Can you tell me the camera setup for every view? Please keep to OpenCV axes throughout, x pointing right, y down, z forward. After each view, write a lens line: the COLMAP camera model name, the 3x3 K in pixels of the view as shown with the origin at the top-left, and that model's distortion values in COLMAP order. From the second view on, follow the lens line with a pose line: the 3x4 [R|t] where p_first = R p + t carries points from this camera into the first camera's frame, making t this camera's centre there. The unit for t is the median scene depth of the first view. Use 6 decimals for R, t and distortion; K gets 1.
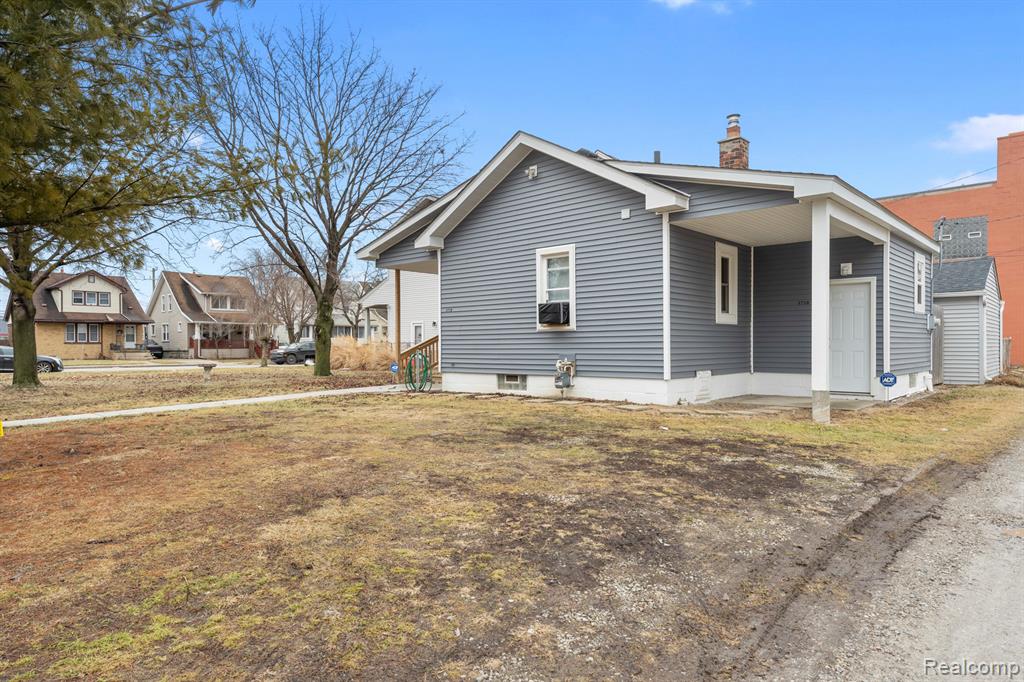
lens RADIAL K [[633.5, 0, 511.8], [0, 633.5, 345.9], [0, 0, 1]] dist [-0.000305, -0.000557]
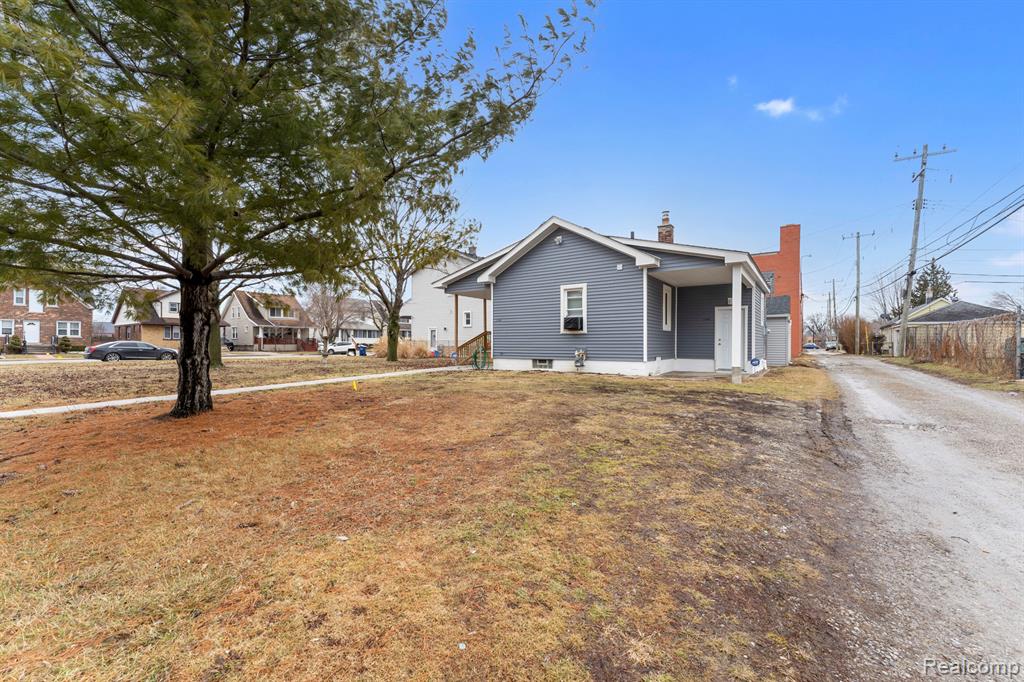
lens RADIAL K [[416.3, 0, 513.6], [0, 416.3, 343.0], [0, 0, 1]] dist [0.001505, 0.000033]
pose [[0.991212, 0.007472, 0.132071, -0.238326], [-0.006982, 0.999967, -0.004179, 0.007140], [-0.132098, 0.003220, 0.991231, -0.093898]]
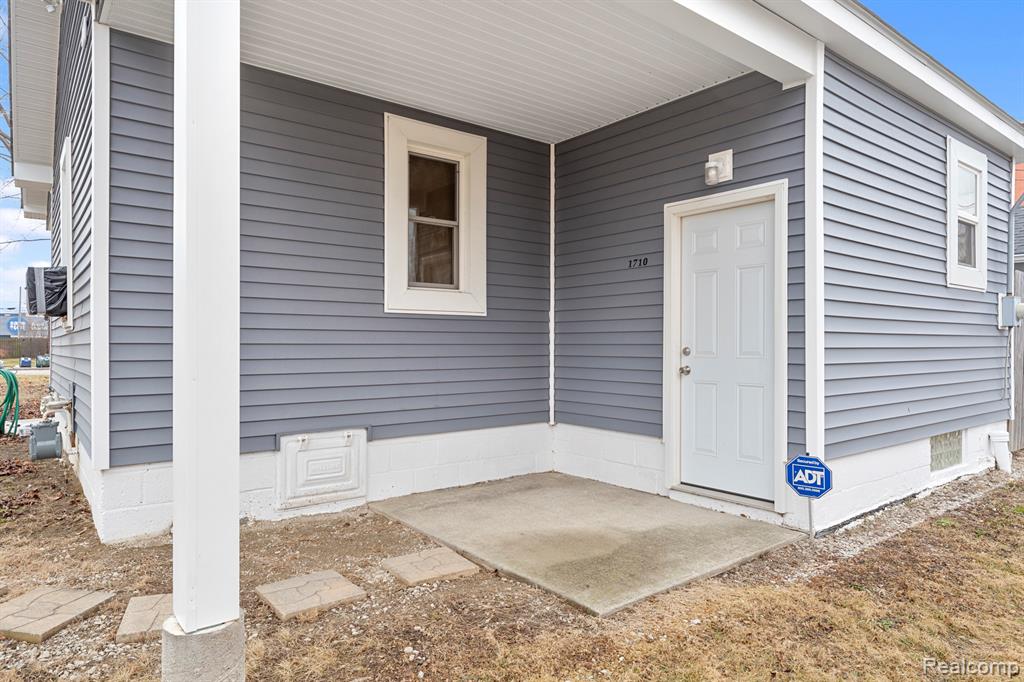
lens RADIAL K [[633.5, 0, 511.4], [0, 633.5, 343.3], [0, 0, 1]] dist [-0.000305, -0.000557]
pose [[0.986815, 0.003300, -0.161817, 0.458036], [-0.003827, 0.999988, -0.002947, -0.014682], [0.161805, 0.003528, 0.986816, 0.596213]]
